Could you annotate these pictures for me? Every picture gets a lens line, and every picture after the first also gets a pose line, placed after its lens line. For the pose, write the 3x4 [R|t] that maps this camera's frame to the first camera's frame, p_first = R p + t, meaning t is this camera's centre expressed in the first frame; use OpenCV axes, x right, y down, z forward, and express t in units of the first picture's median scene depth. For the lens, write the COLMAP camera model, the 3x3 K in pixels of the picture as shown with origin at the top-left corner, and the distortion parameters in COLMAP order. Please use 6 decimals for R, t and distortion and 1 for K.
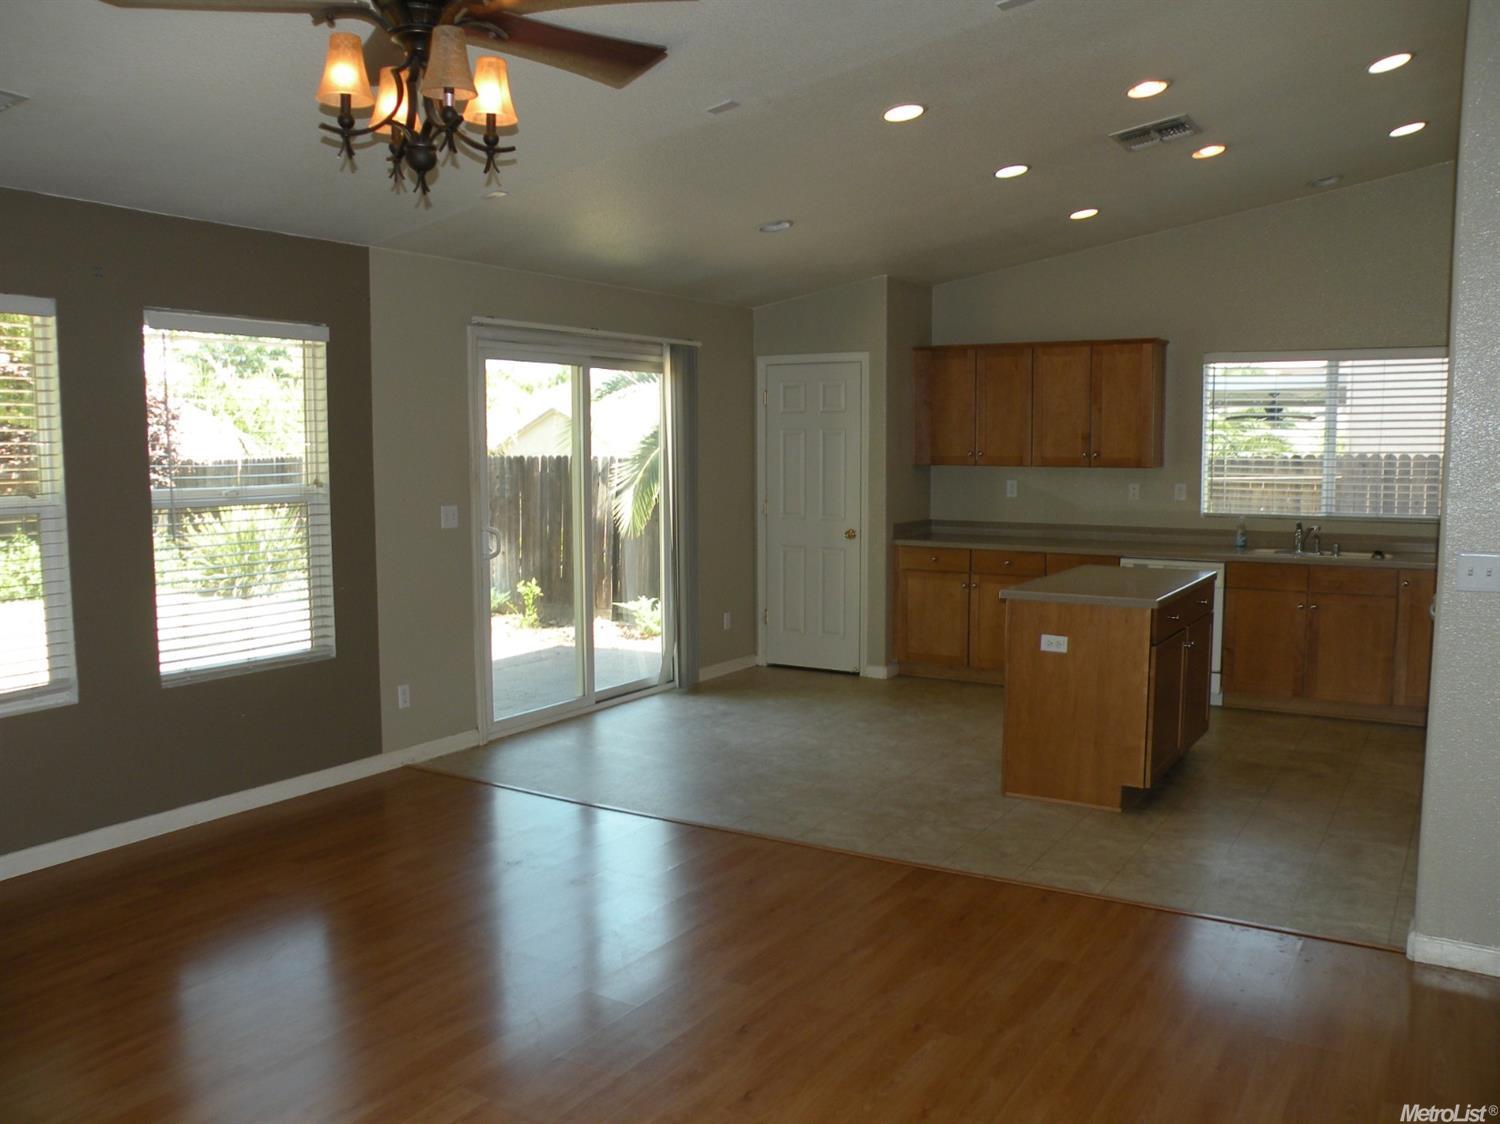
lens RADIAL K [[1258.7, 0, 747.9], [0, 1258.7, 575.7], [0, 0, 1]] dist [-0.143524, 0.149634]
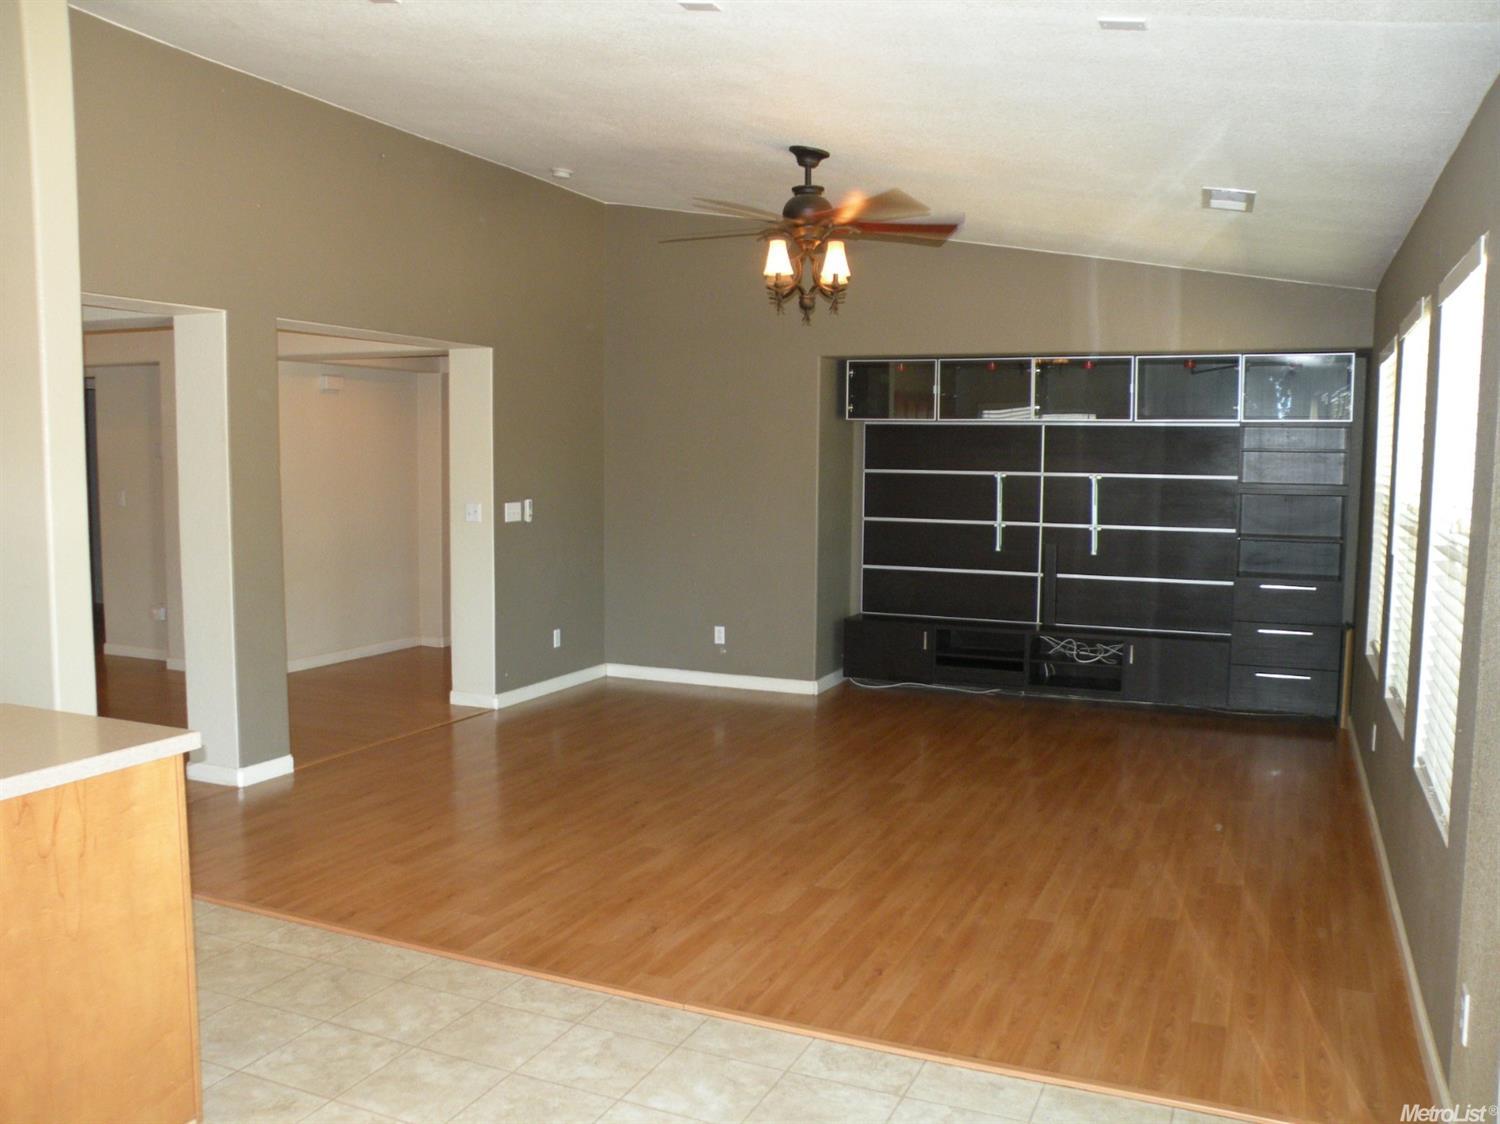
lens RADIAL K [[1258.7, 0, 747.9], [0, 1258.7, 575.7], [0, 0, 1]] dist [-0.143524, 0.149634]
pose [[-0.990992, 0.005068, -0.133824, 0.034178], [-0.021977, 0.979583, 0.199838, -0.119205], [0.132104, 0.200979, -0.970647, 1.140102]]
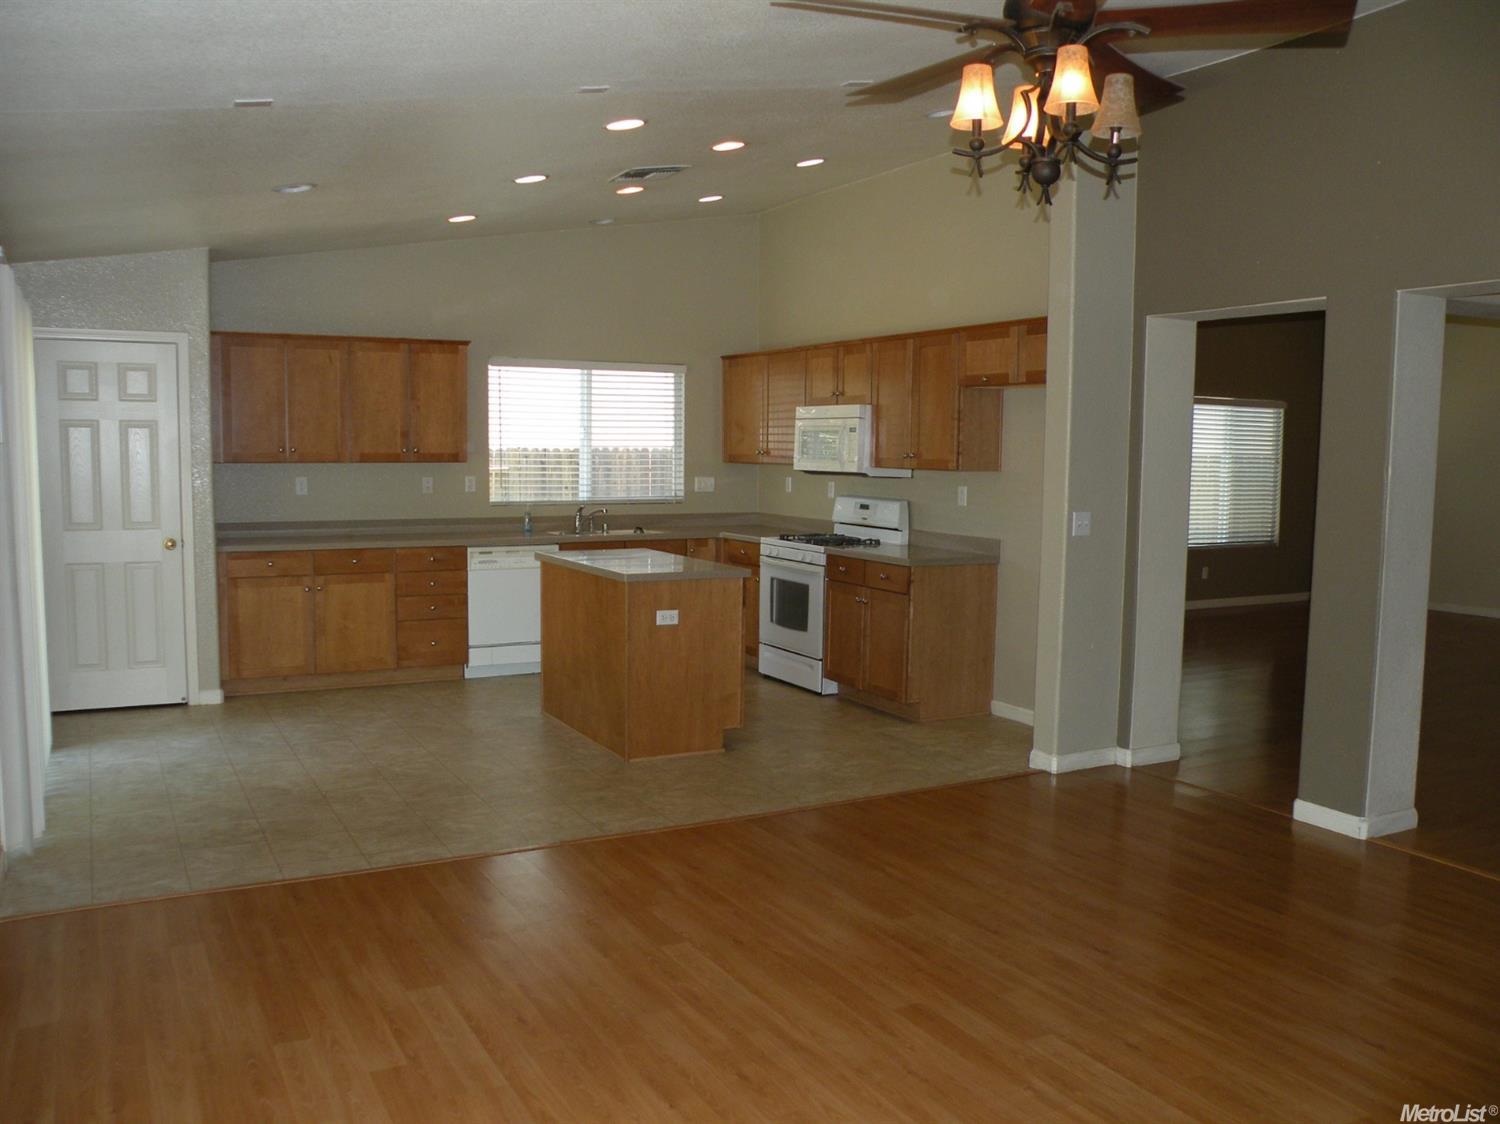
lens RADIAL K [[1258.7, 0, 747.9], [0, 1258.7, 575.7], [0, 0, 1]] dist [-0.143524, 0.149634]
pose [[0.503425, -0.082445, 0.860096, -0.516901], [0.078975, 0.995661, 0.049215, -0.024836], [-0.860422, 0.043150, 0.507752, 0.267180]]
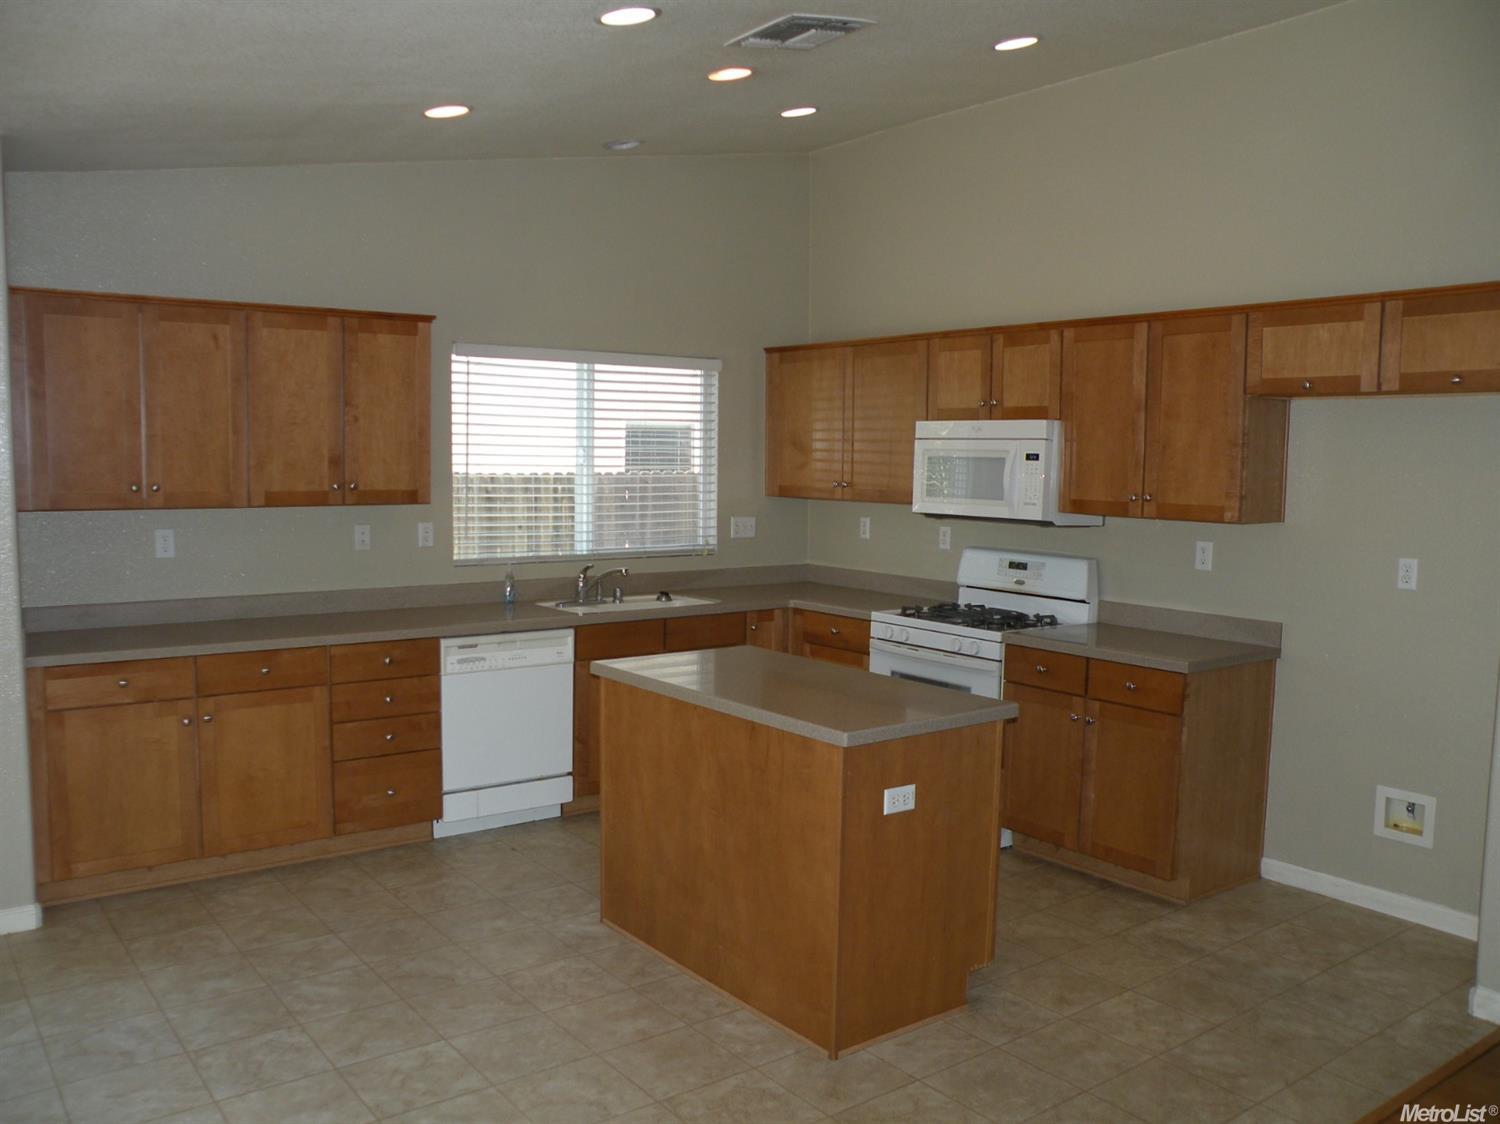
lens RADIAL K [[1258.7, 0, 747.9], [0, 1258.7, 575.7], [0, 0, 1]] dist [-0.143524, 0.149634]
pose [[0.368951, -0.085077, 0.925547, -0.272123], [0.084458, 0.994751, 0.057771, -0.076506], [-0.925604, 0.056855, 0.374200, 0.615909]]
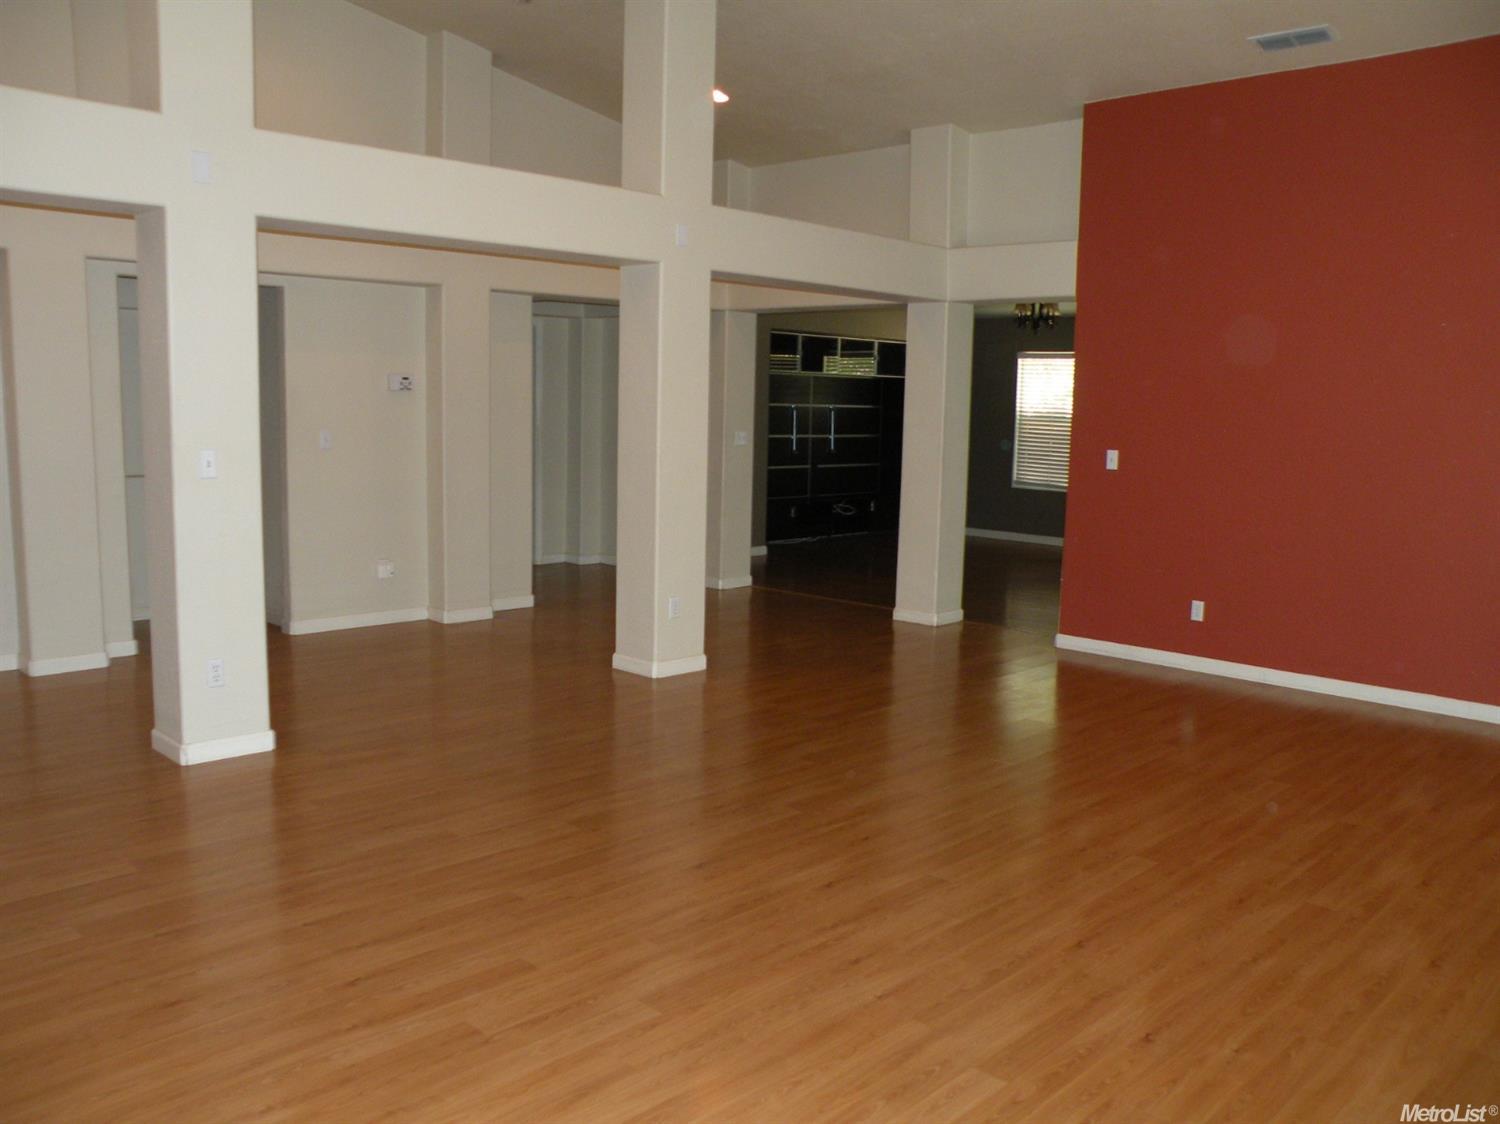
lens RADIAL K [[1258.7, 0, 747.9], [0, 1258.7, 575.7], [0, 0, 1]] dist [-0.143524, 0.149634]
pose [[-0.216024, 0.130833, -0.967583, 1.476625], [-0.123585, 0.979347, 0.160016, -0.030298], [0.968535, 0.154147, -0.195393, 0.386246]]
